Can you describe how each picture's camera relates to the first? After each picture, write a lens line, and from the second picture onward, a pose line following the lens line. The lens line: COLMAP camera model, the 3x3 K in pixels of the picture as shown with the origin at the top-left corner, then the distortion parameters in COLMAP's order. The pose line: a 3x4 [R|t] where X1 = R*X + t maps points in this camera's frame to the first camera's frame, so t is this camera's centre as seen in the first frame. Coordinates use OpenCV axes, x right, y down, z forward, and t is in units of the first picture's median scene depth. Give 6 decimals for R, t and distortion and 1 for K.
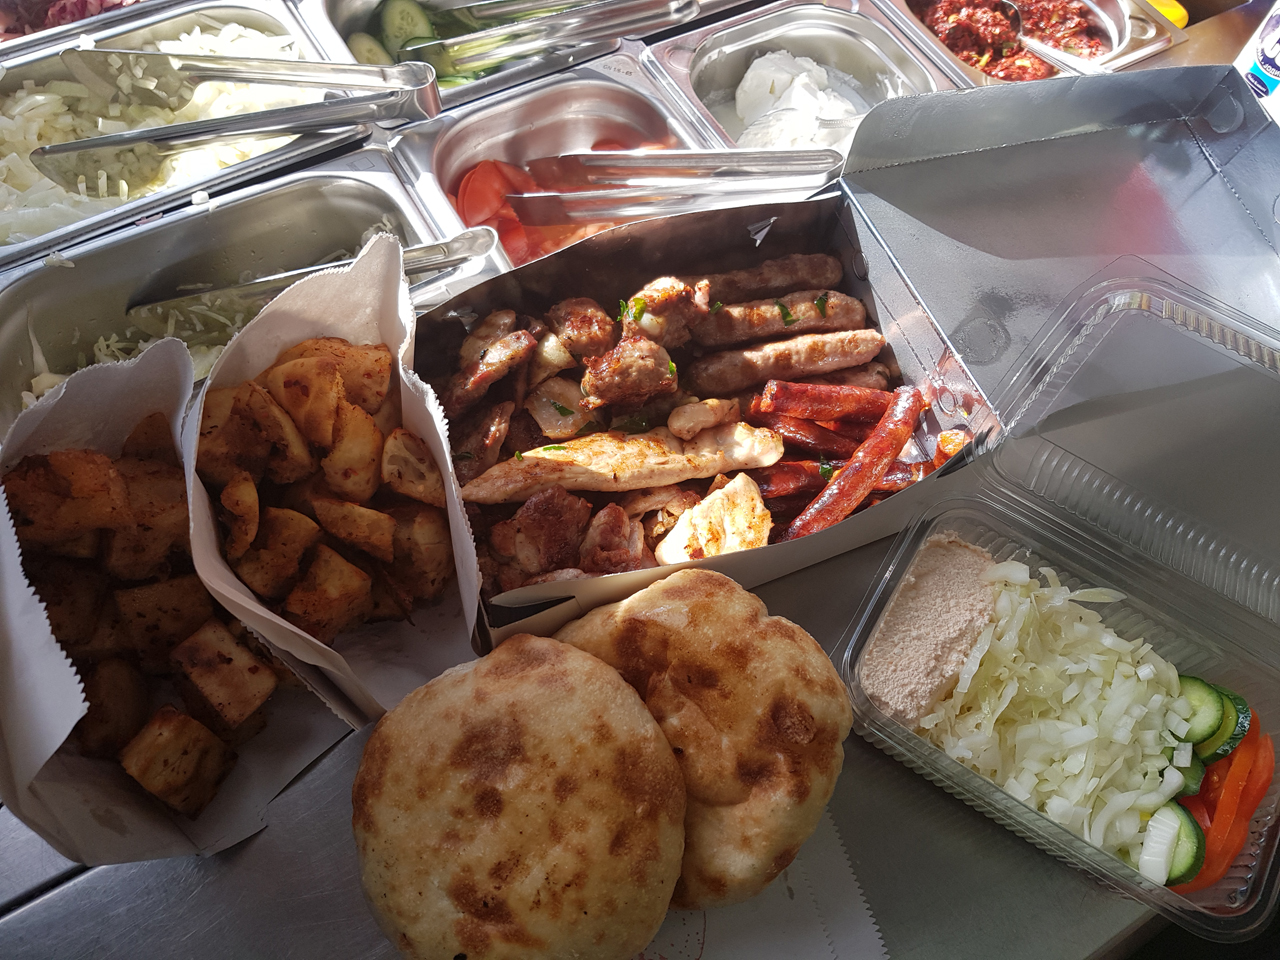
lens RADIAL K [[1017.9, 0, 640.0], [0, 1017.9, 480.0], [0, 0, 1]] dist [0.076213, -0.192009]
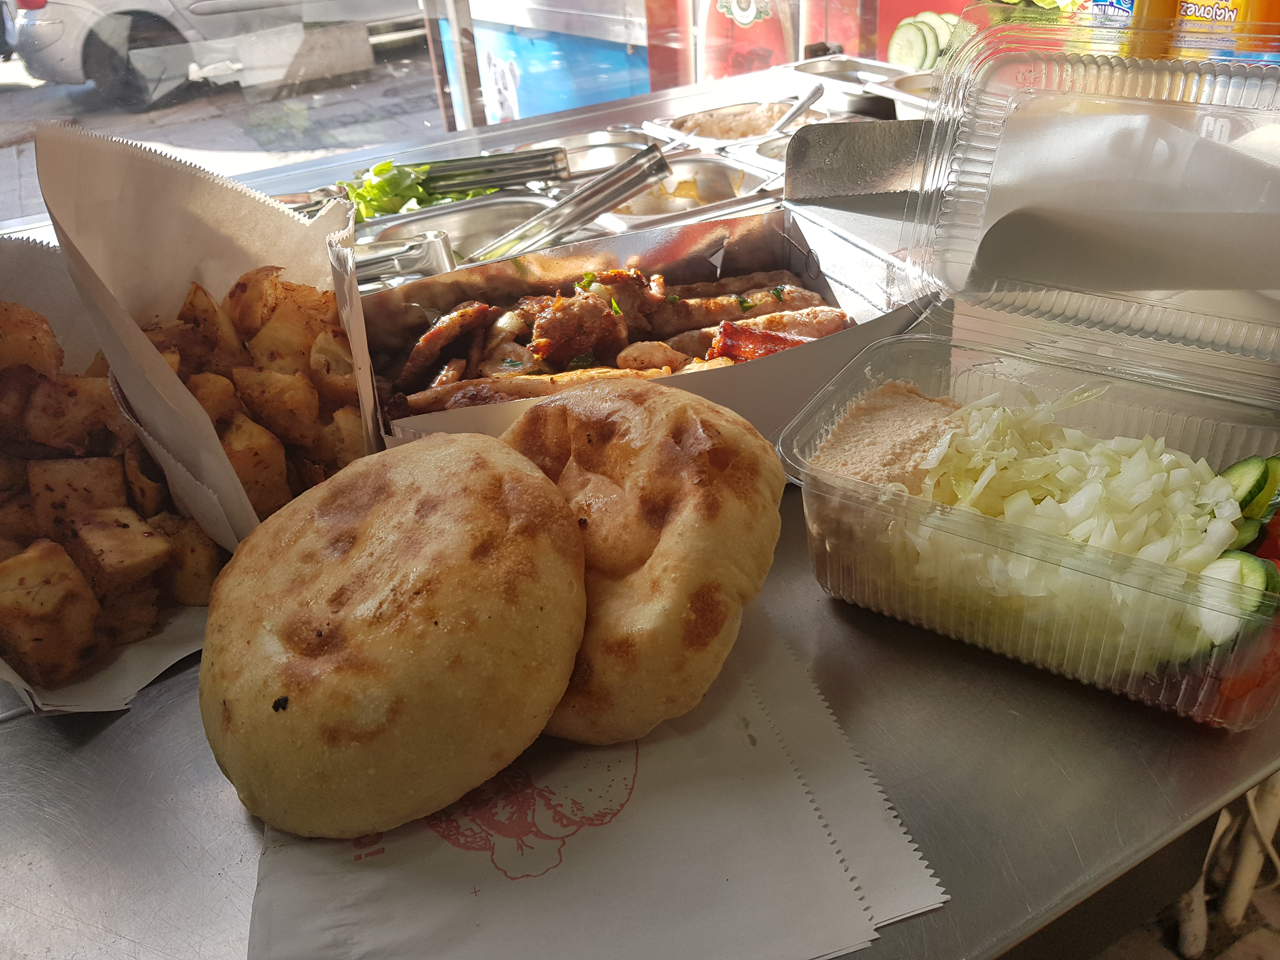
lens RADIAL K [[1009.2, 0, 660.7], [0, 1009.2, 480.4], [0, 0, 1]] dist [0.066547, -0.155831]
pose [[0.988242, -0.113467, -0.102484, 0.161553], [0.048601, 0.868634, -0.493065, 0.546128], [0.144968, 0.482287, 0.863935, 0.218092]]
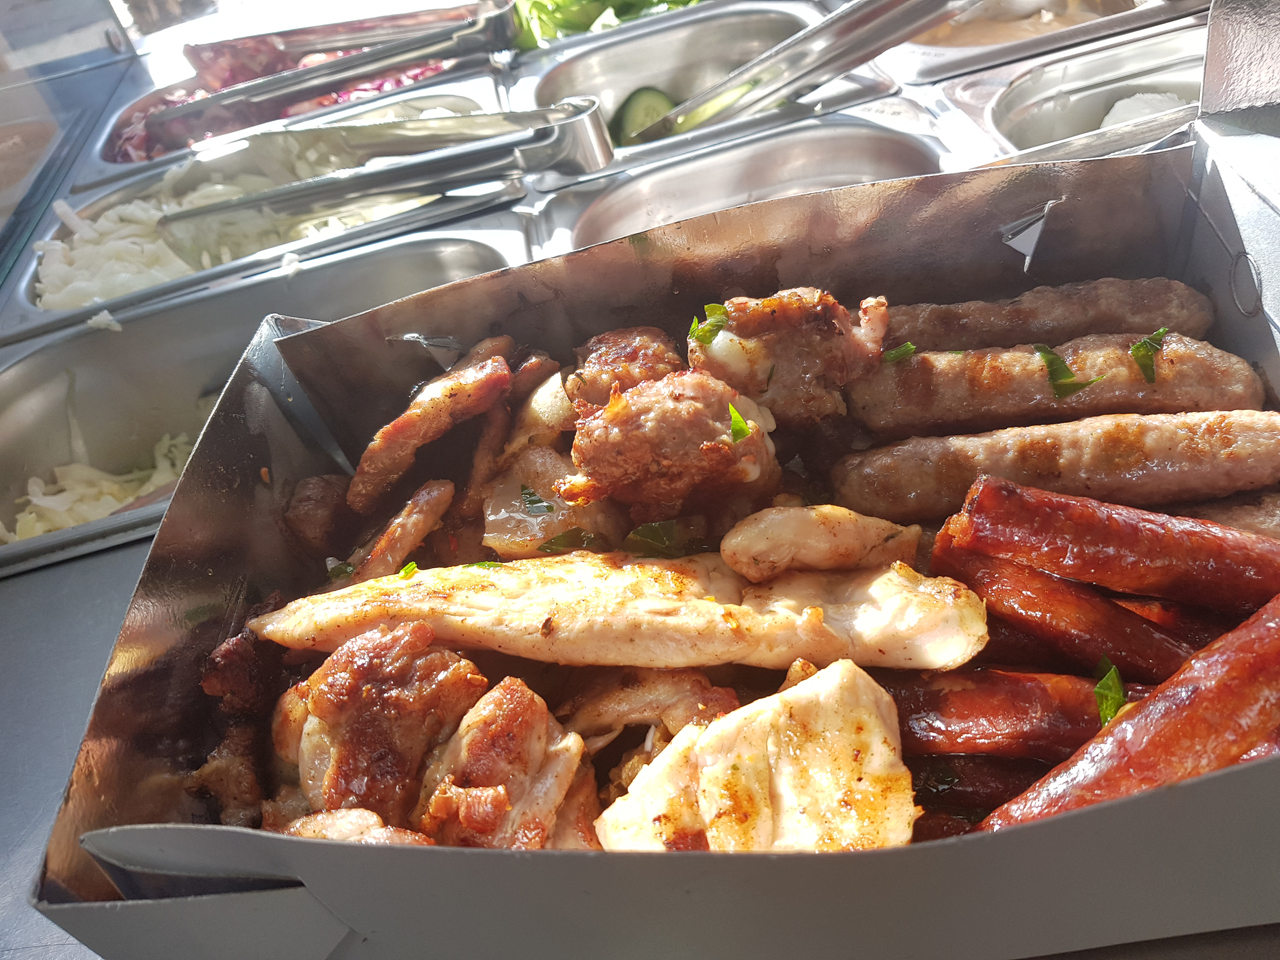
lens RADIAL K [[1017.9, 0, 640.0], [0, 1017.9, 480.0], [0, 0, 1]] dist [0.076213, -0.192009]
pose [[0.899012, 0.049880, -0.435074, 0.197365], [-0.173803, 0.952537, -0.249931, 0.039891], [0.401958, 0.300308, 0.865011, 0.590938]]
